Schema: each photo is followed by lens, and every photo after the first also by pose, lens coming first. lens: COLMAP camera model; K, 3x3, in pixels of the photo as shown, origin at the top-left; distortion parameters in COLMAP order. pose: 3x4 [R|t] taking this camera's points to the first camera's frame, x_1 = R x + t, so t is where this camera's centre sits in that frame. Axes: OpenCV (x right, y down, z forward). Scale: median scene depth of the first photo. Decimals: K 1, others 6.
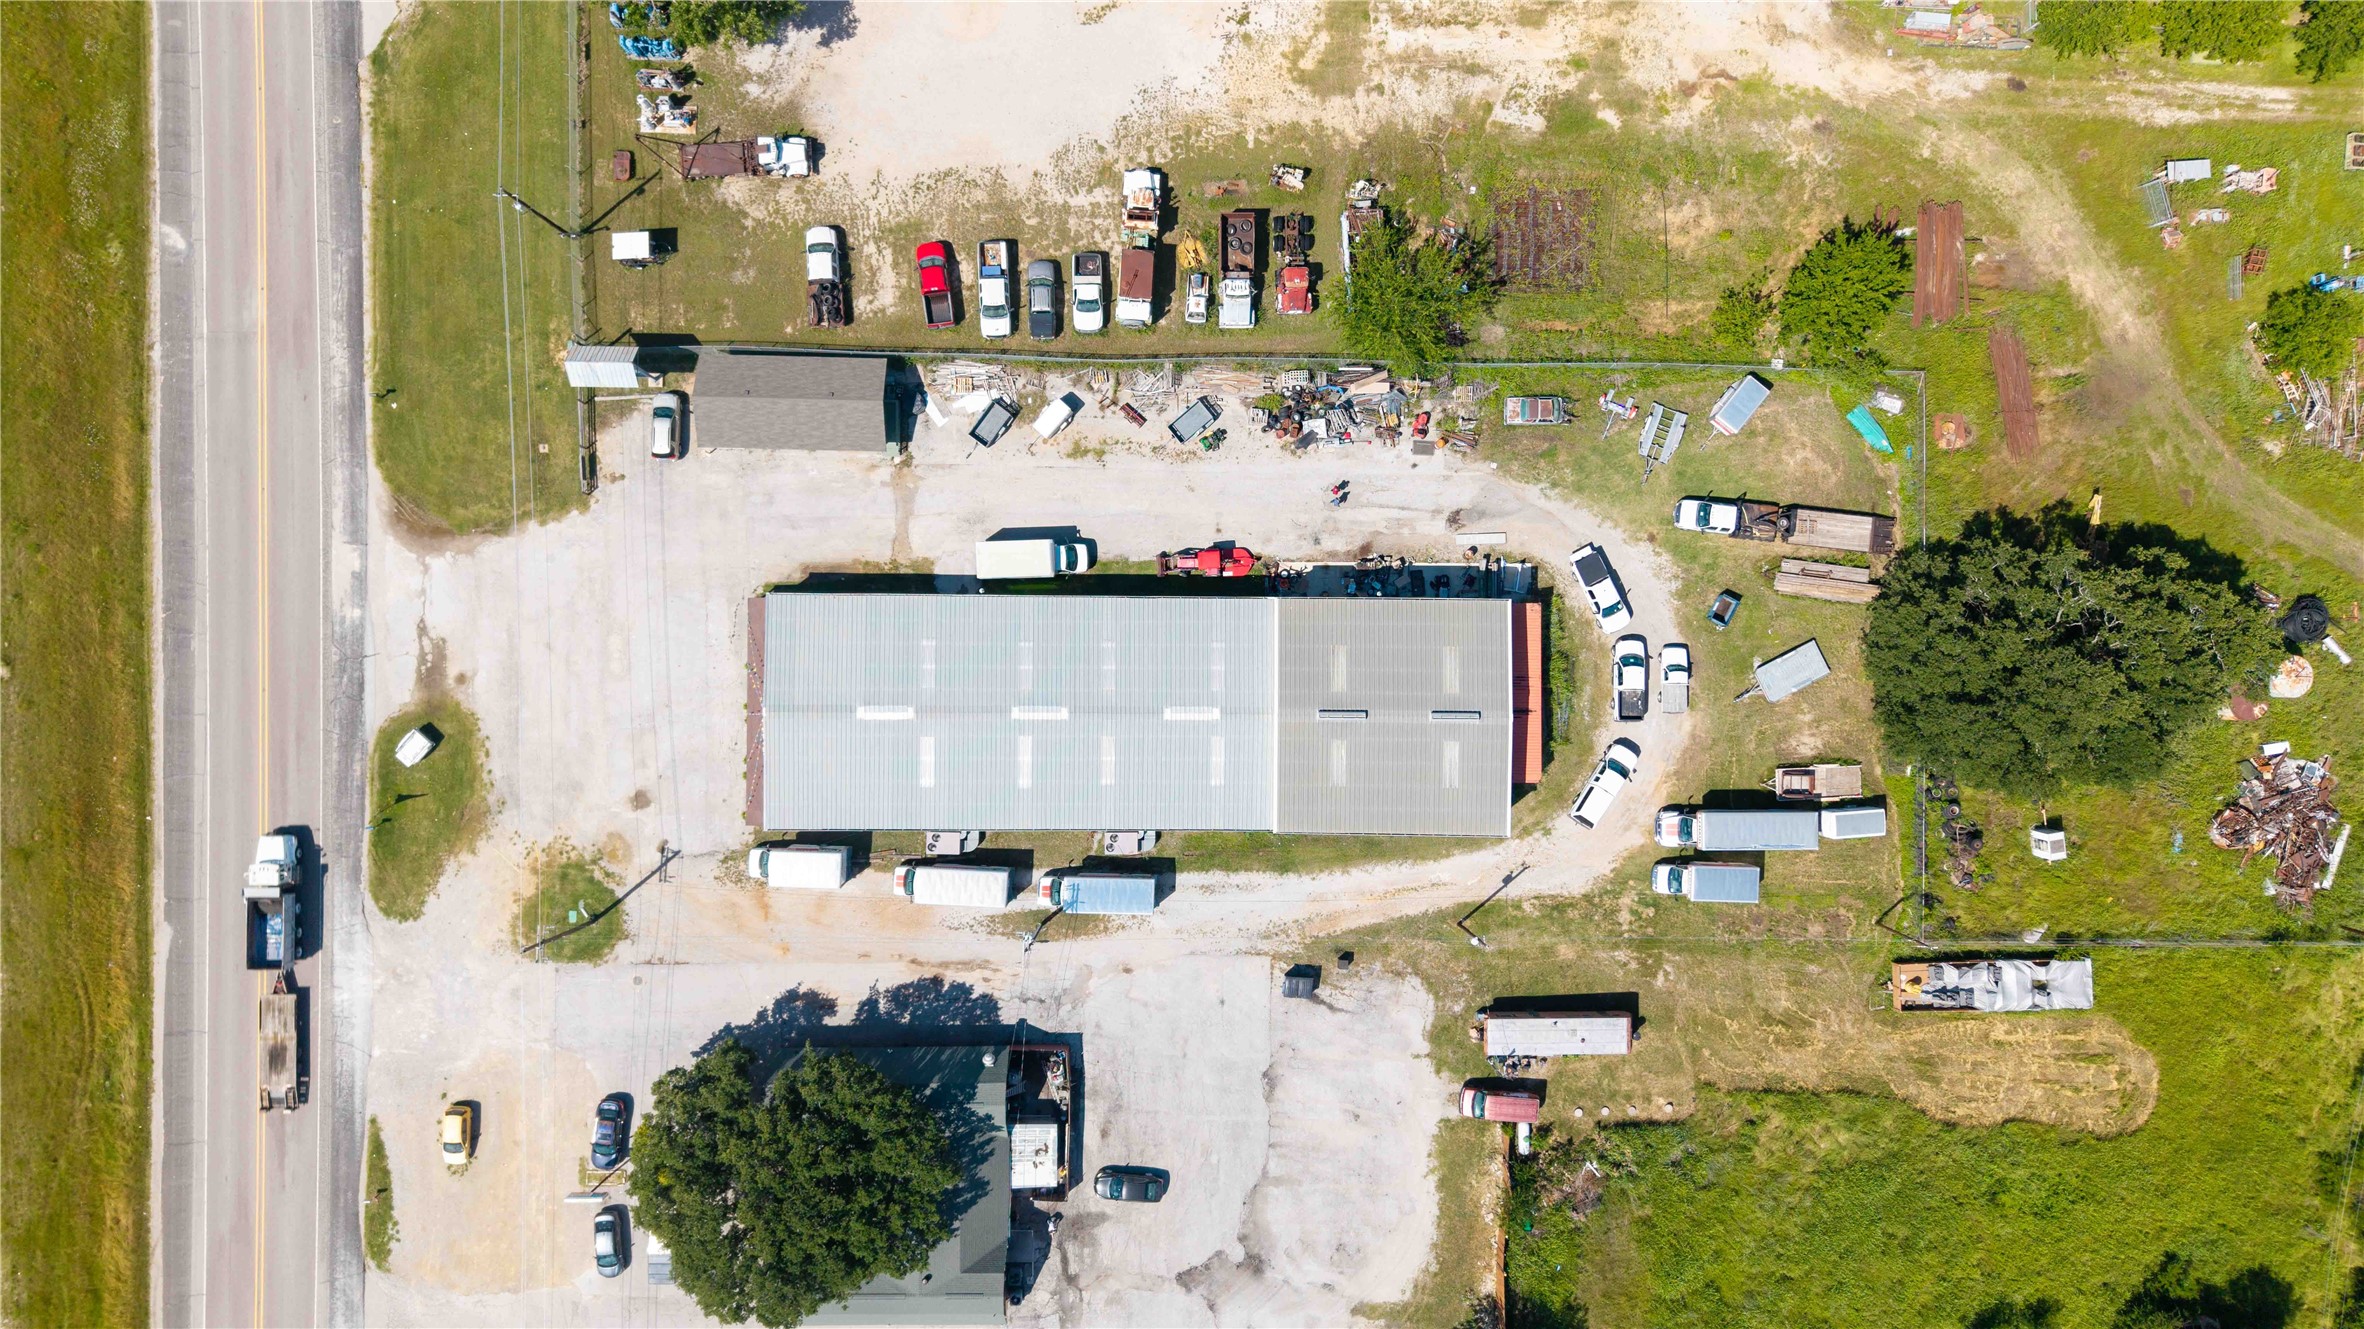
lens RADIAL K [[1652.0, 0, 1180.8], [0, 1652.0, 672.0], [0, 0, 1]] dist [0.096799, -0.244132]
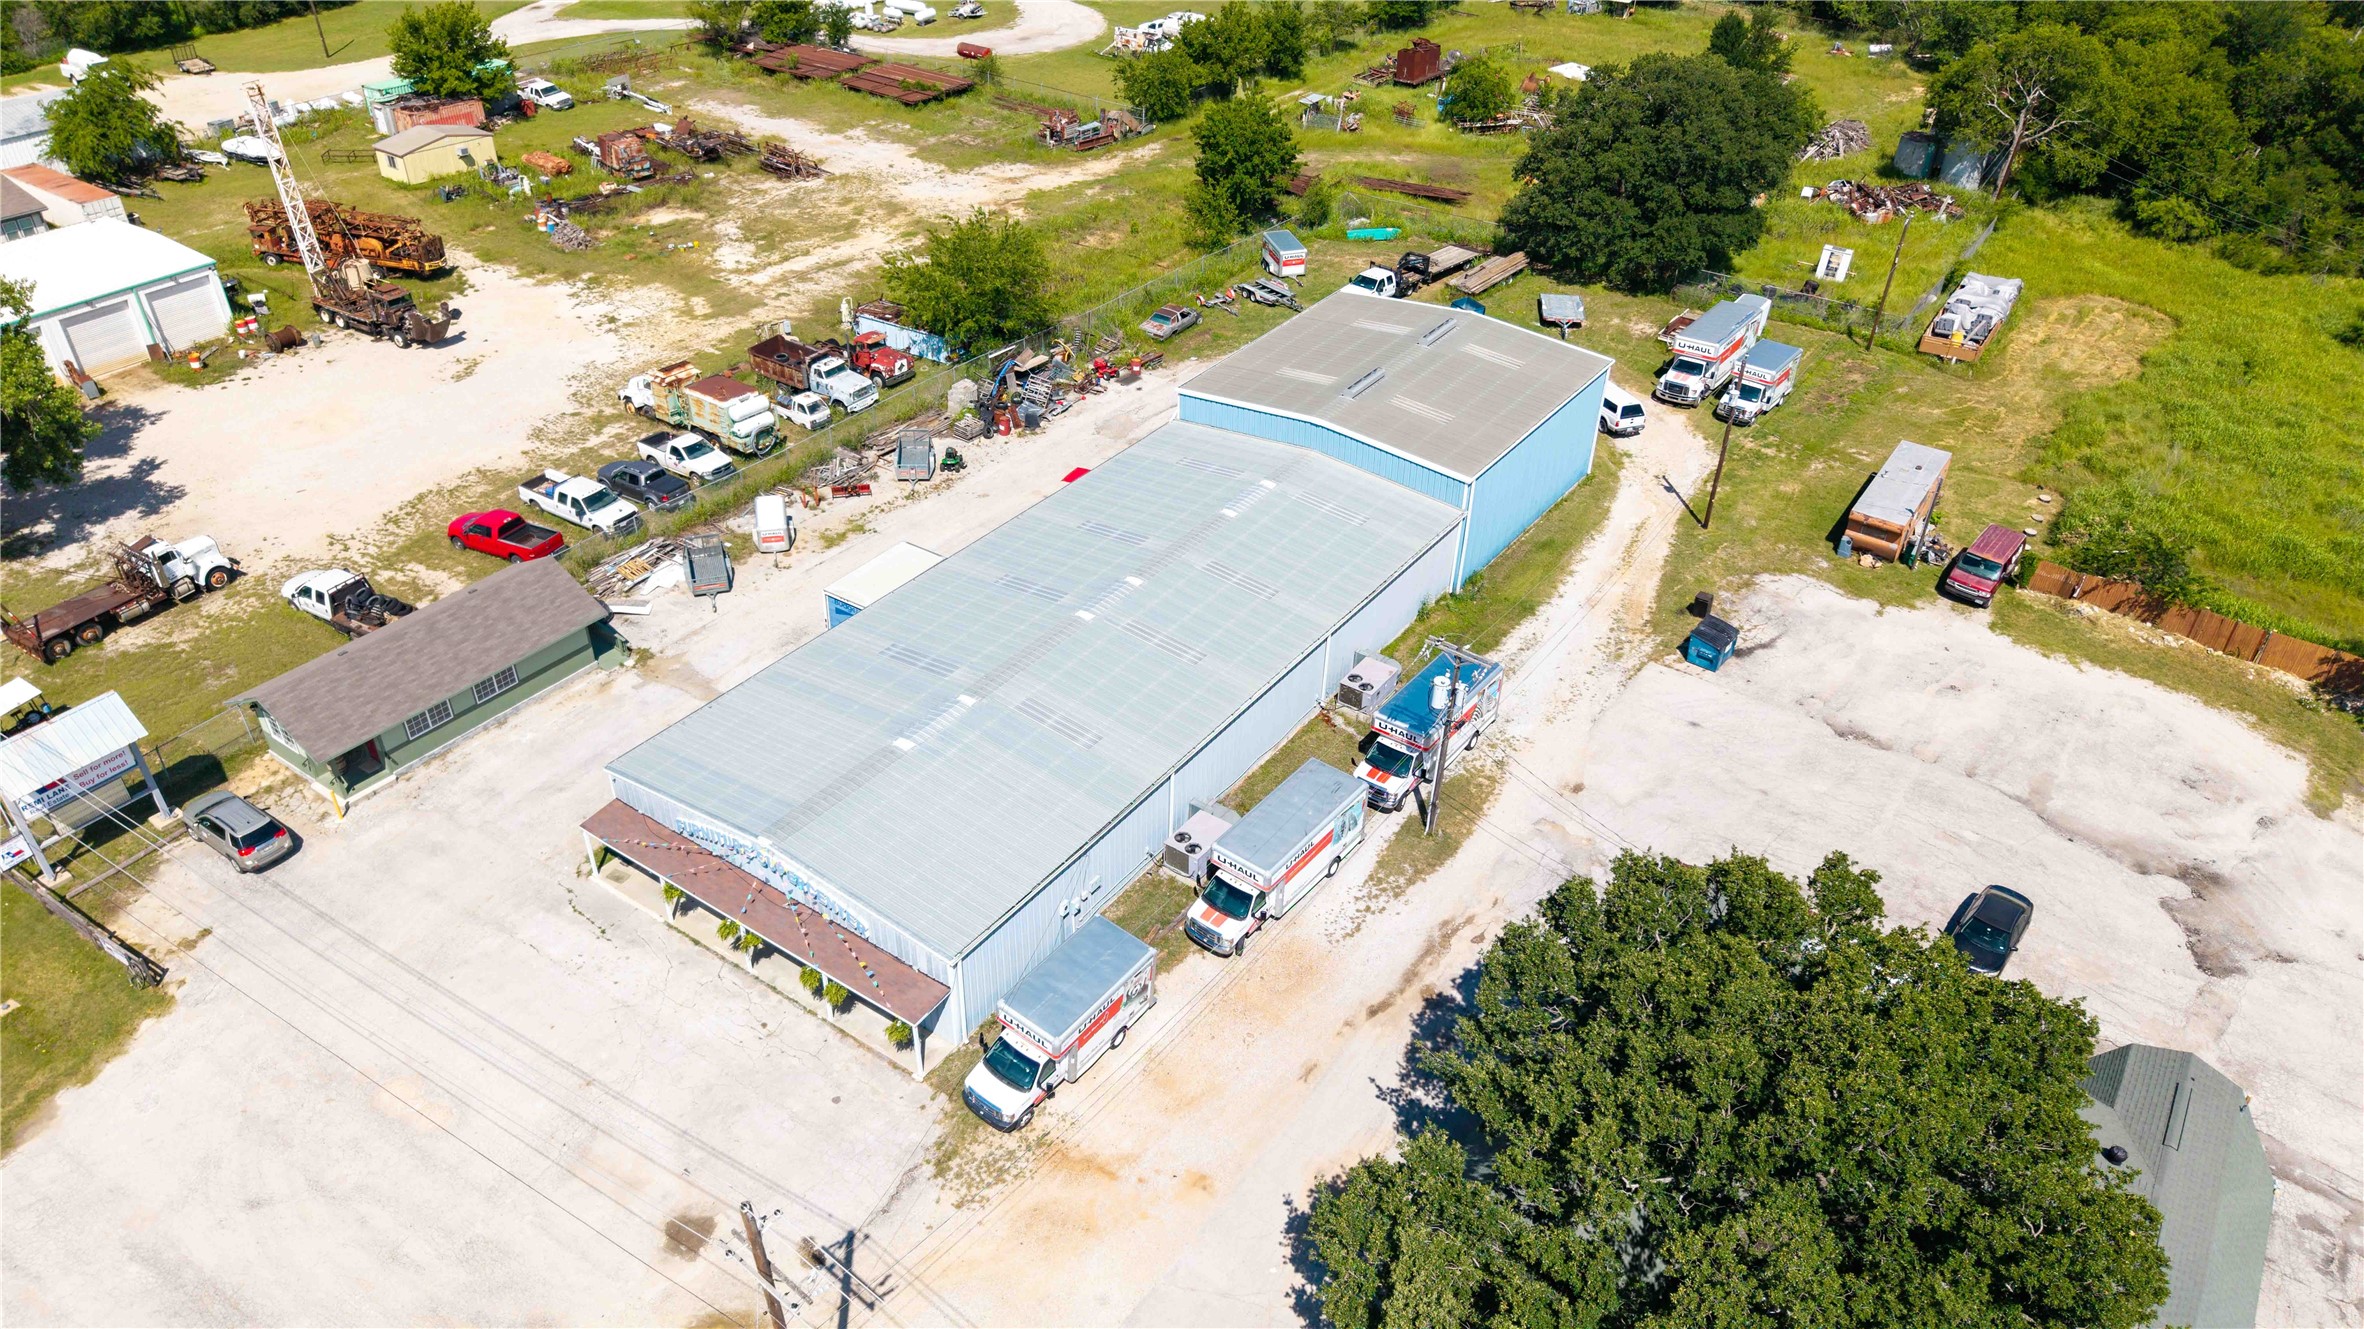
lens RADIAL K [[1589.7, 0, 1171.7], [0, 1589.7, 670.0], [0, 0, 1]] dist [0.003871, 0.001047]
pose [[0.571740, -0.480599, 0.664935, -0.442499], [0.820392, 0.343207, -0.457347, 0.297810], [-0.008410, 0.806990, 0.590505, 0.656705]]
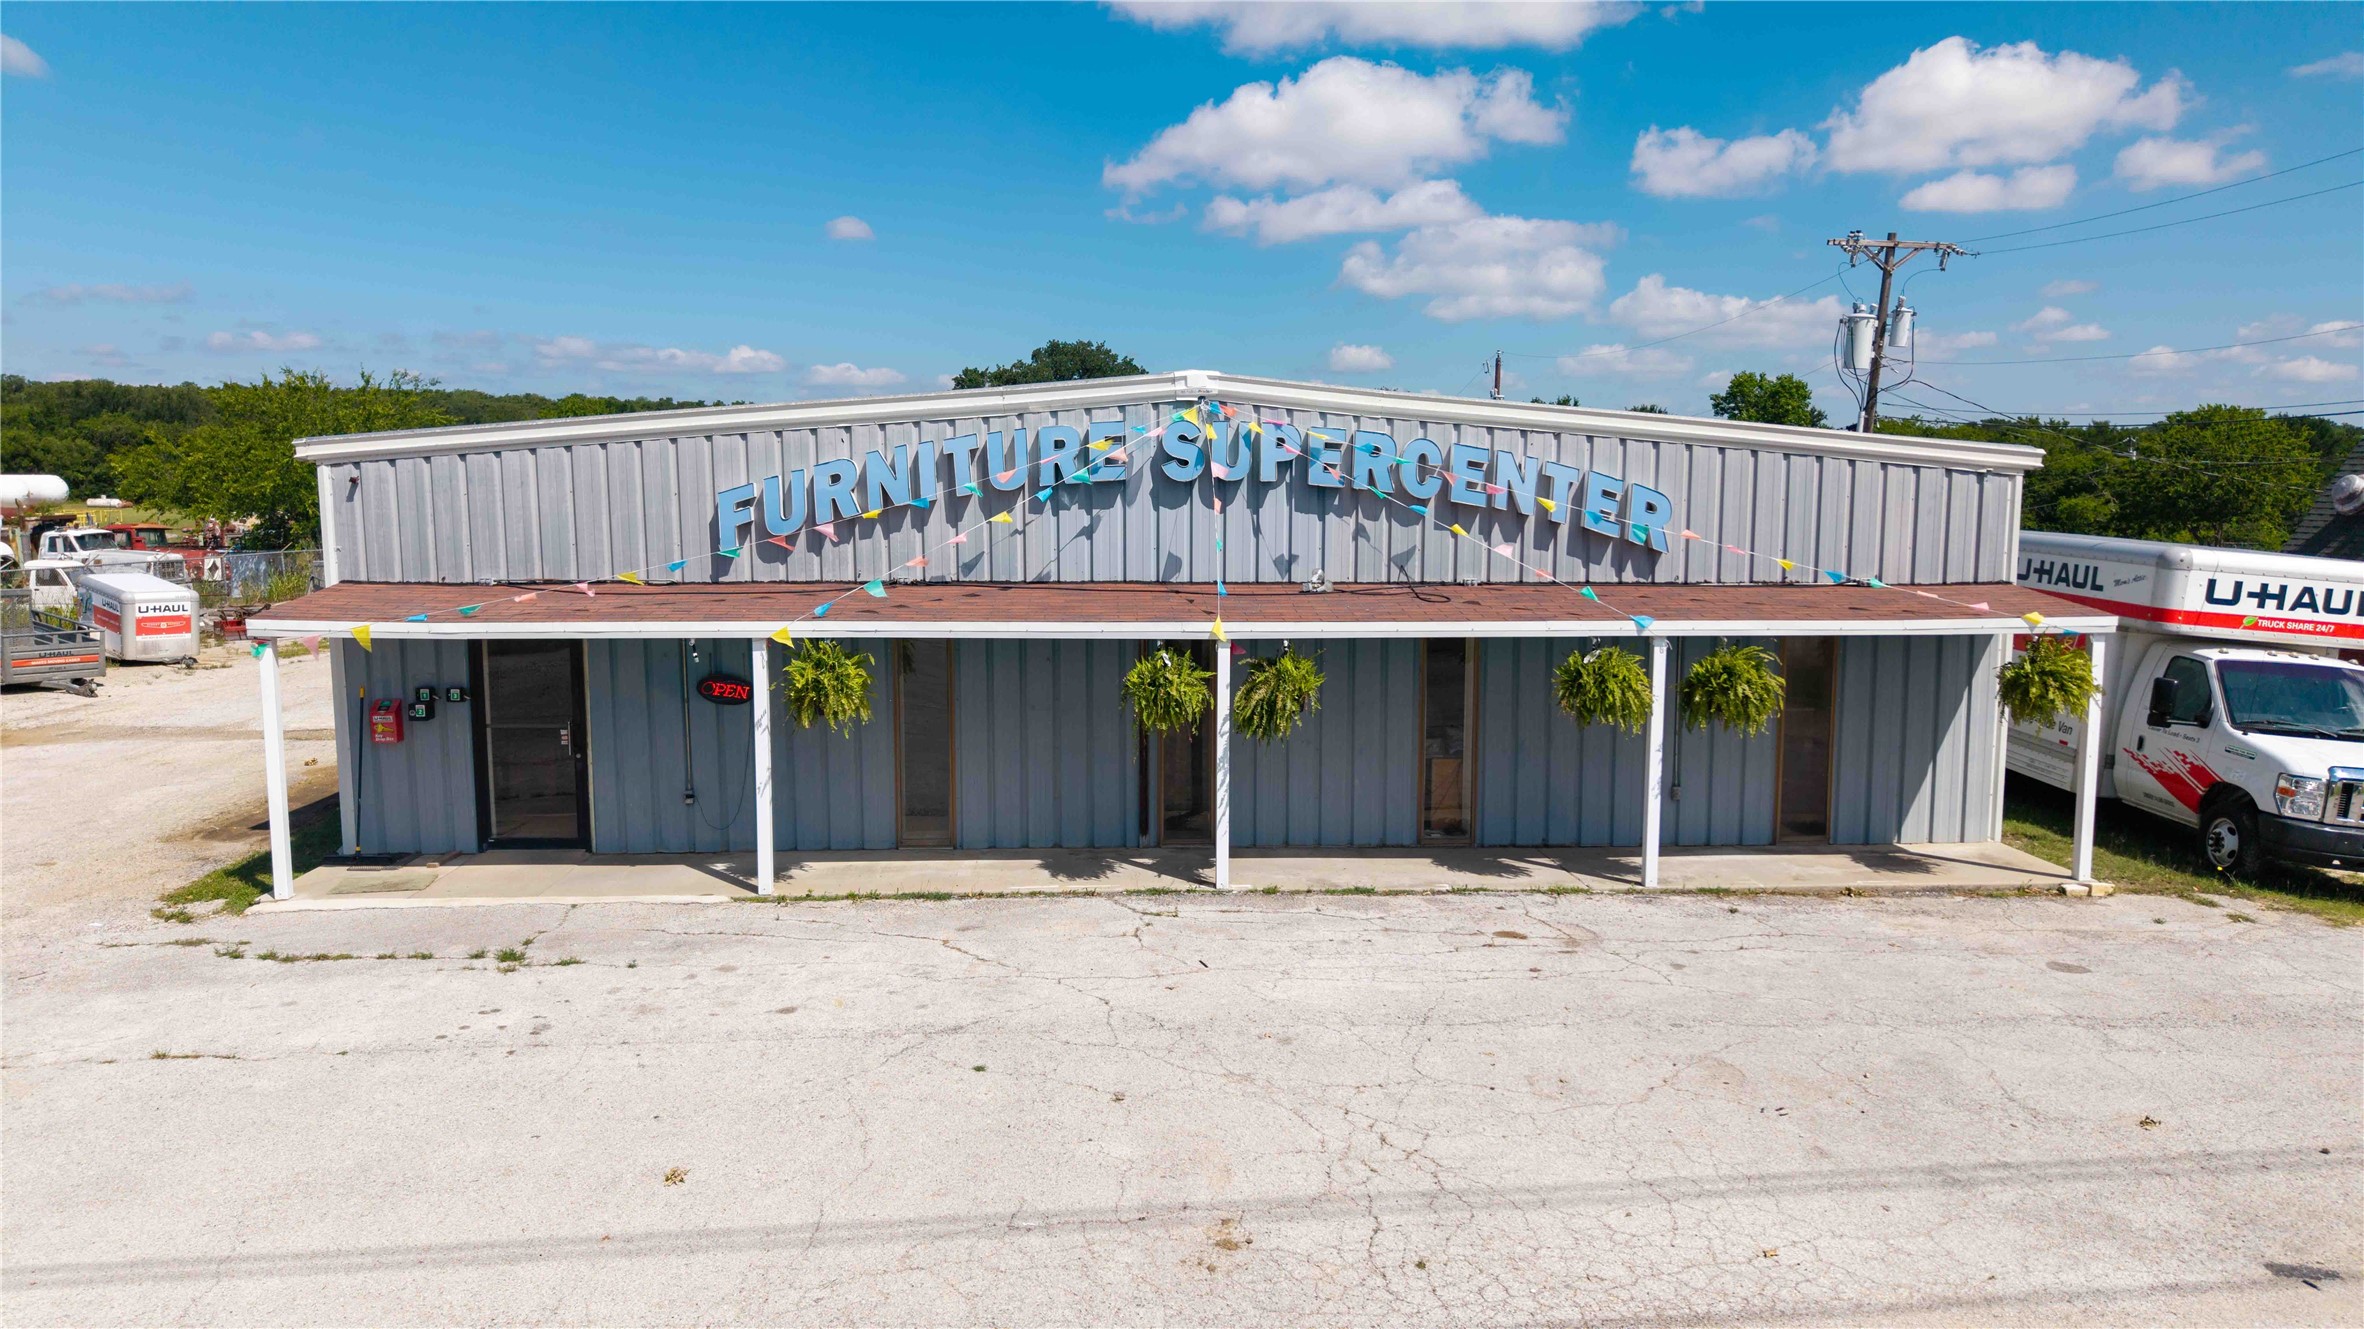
lens RADIAL K [[1589.7, 0, 1171.7], [0, 1589.7, 670.0], [0, 0, 1]] dist [0.003871, 0.001047]
pose [[-0.053505, -0.145026, 0.987980, -0.365143], [0.998471, 0.006000, 0.054954, 0.014194], [-0.013897, 0.989410, 0.144483, 0.958216]]
